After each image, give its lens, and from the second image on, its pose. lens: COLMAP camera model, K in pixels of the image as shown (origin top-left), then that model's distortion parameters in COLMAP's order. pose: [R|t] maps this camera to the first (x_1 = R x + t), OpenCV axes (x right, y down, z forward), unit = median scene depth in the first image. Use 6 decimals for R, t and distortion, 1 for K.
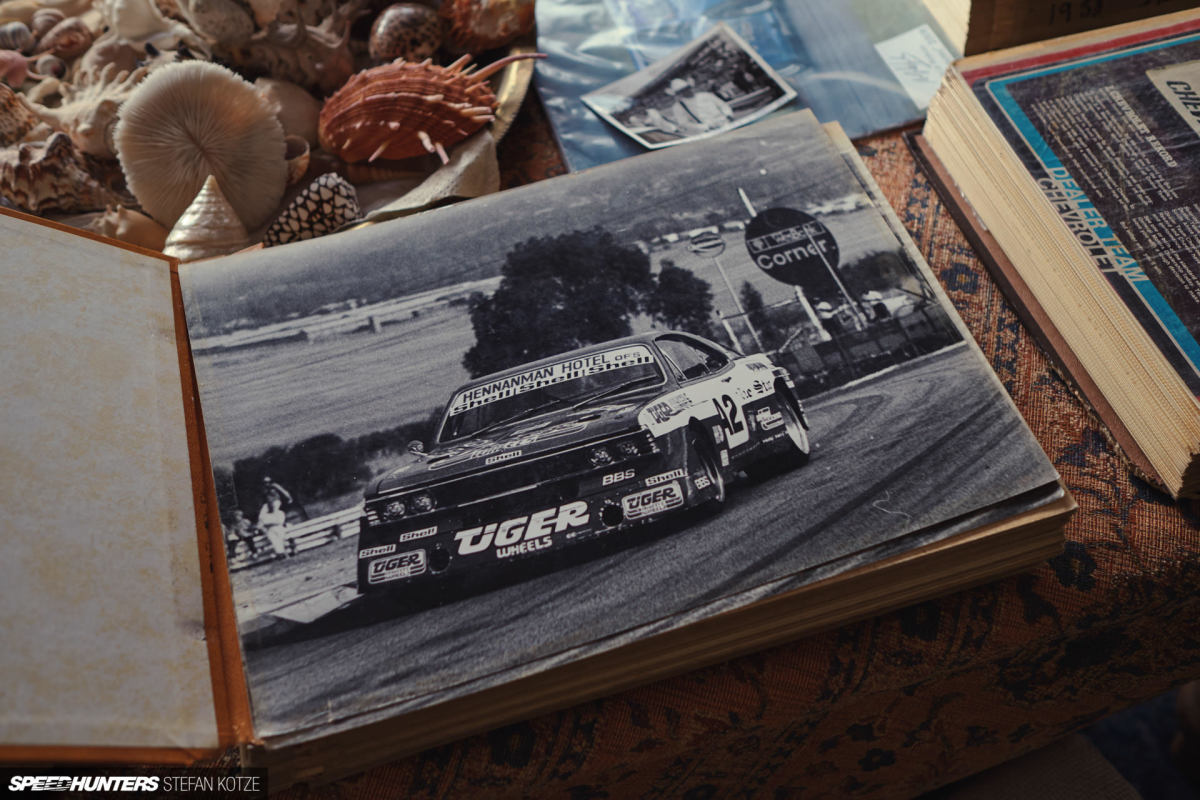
lens RADIAL K [[1214.0, 0, 601.4], [0, 1214.0, 400.1], [0, 0, 1]] dist [-0.048218, 0.000000]
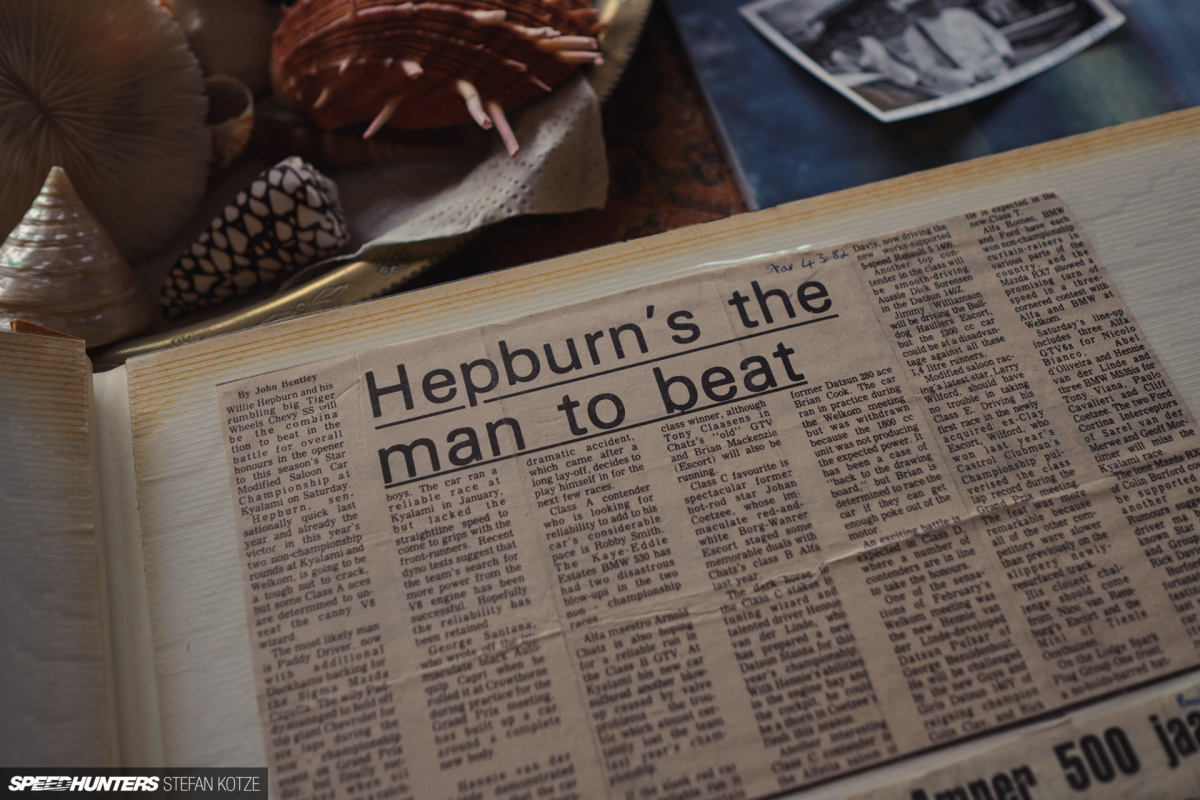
lens RADIAL K [[1214.0, 0, 597.9], [0, 1214.0, 400.6], [0, 0, 1]] dist [-0.048218, 0.000000]
pose [[0.999592, 0.027696, 0.006931, -0.089355], [-0.028344, 0.991789, 0.124703, -0.150190], [-0.003421, -0.124848, 0.992170, 0.456357]]
